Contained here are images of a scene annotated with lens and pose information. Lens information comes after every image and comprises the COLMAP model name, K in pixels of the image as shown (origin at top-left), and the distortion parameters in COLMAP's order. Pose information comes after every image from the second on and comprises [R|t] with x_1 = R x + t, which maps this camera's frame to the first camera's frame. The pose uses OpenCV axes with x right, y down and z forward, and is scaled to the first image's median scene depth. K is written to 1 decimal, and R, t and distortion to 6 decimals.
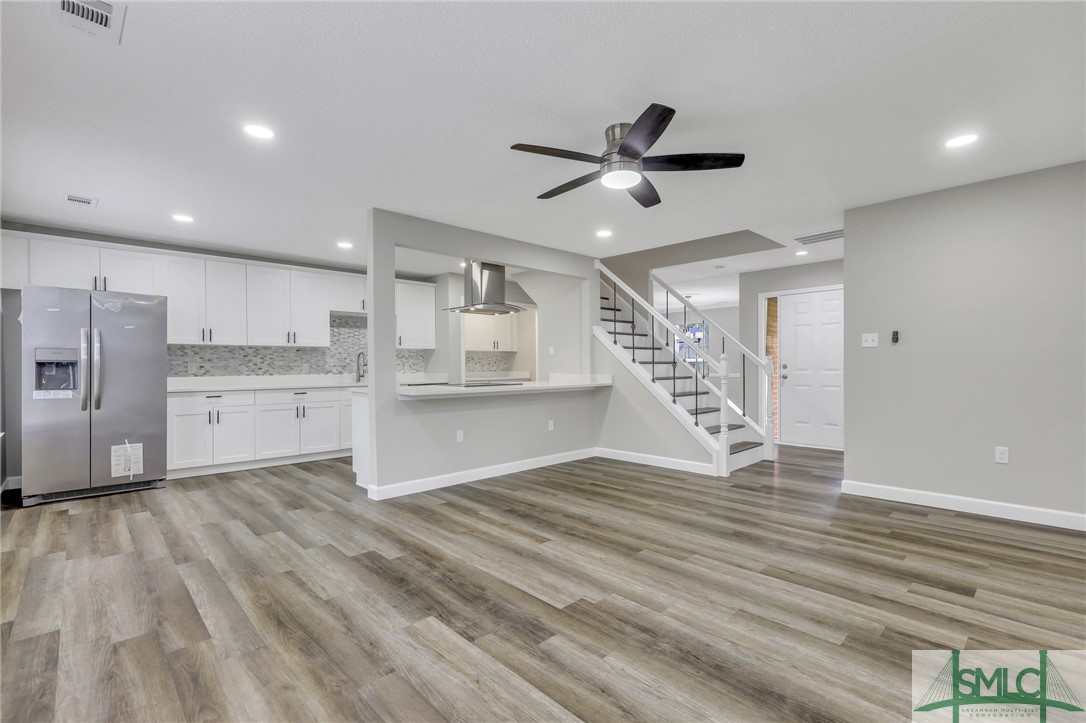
lens RADIAL K [[486.6, 0, 542.9], [0, 486.6, 366.1], [0, 0, 1]] dist [-0.000728, 0.000639]
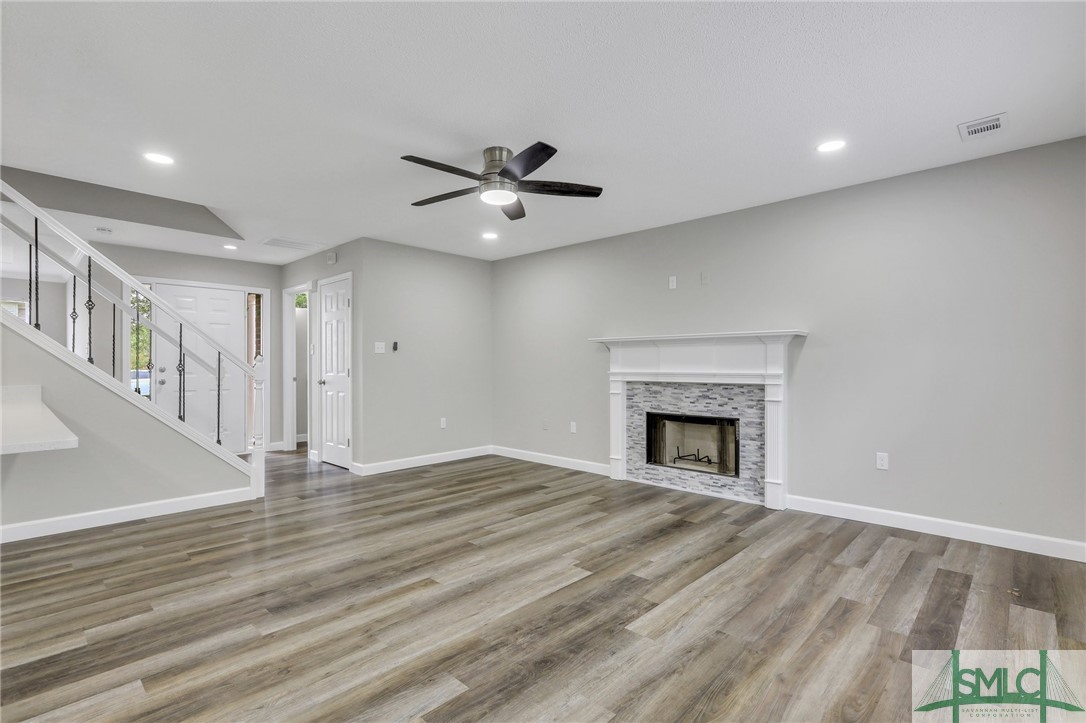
lens RADIAL K [[510.1, 0, 541.7], [0, 510.1, 365.1], [0, 0, 1]] dist [-0.004108, 0.000011]
pose [[-0.045564, 0.005394, 0.998947, -0.698647], [0.003102, 0.999981, -0.005258, -0.000580], [-0.998957, 0.002859, -0.045580, 0.686411]]
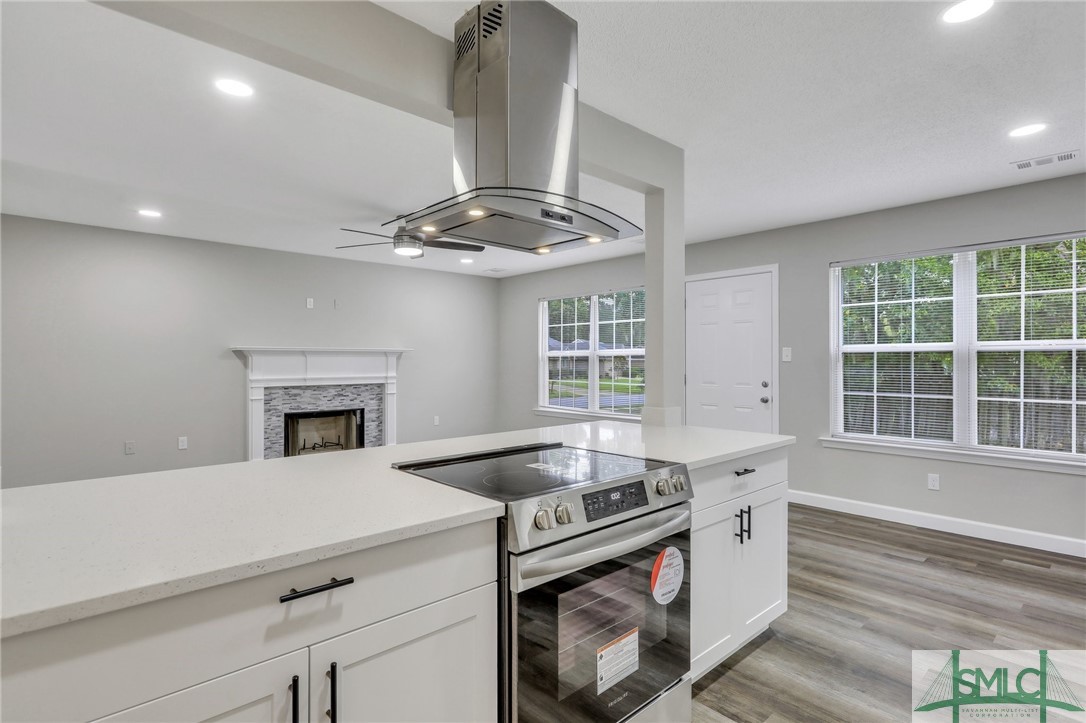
lens RADIAL K [[534.0, 0, 541.1], [0, 534.0, 360.2], [0, 0, 1]] dist [-0.002363, 0.000938]
pose [[-0.999687, 0.004440, 0.024602, -0.199296], [0.004492, 0.999988, 0.002035, -0.038868], [-0.024592, 0.002145, -0.999695, 1.858295]]
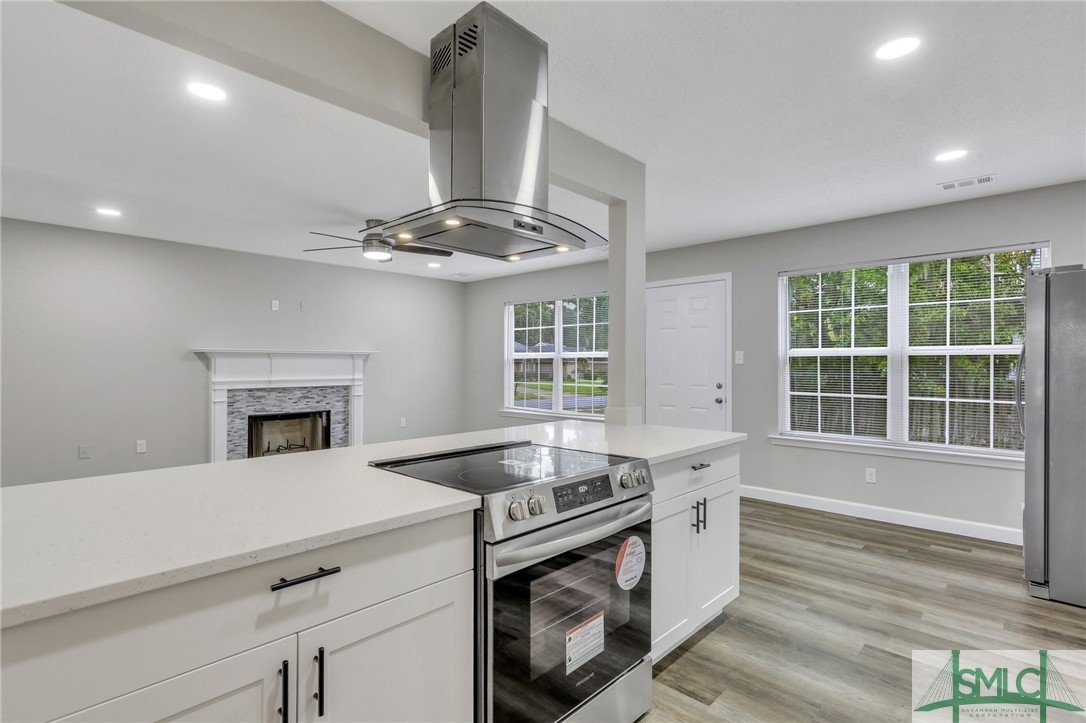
lens RADIAL K [[524.0, 0, 540.8], [0, 524.0, 362.1], [0, 0, 1]] dist [0.001243, 0.000321]
pose [[-0.999011, 0.002544, -0.044383, -0.192393], [0.002518, 0.999997, 0.000642, -0.038341], [0.044384, 0.000529, -0.999014, 1.876351]]
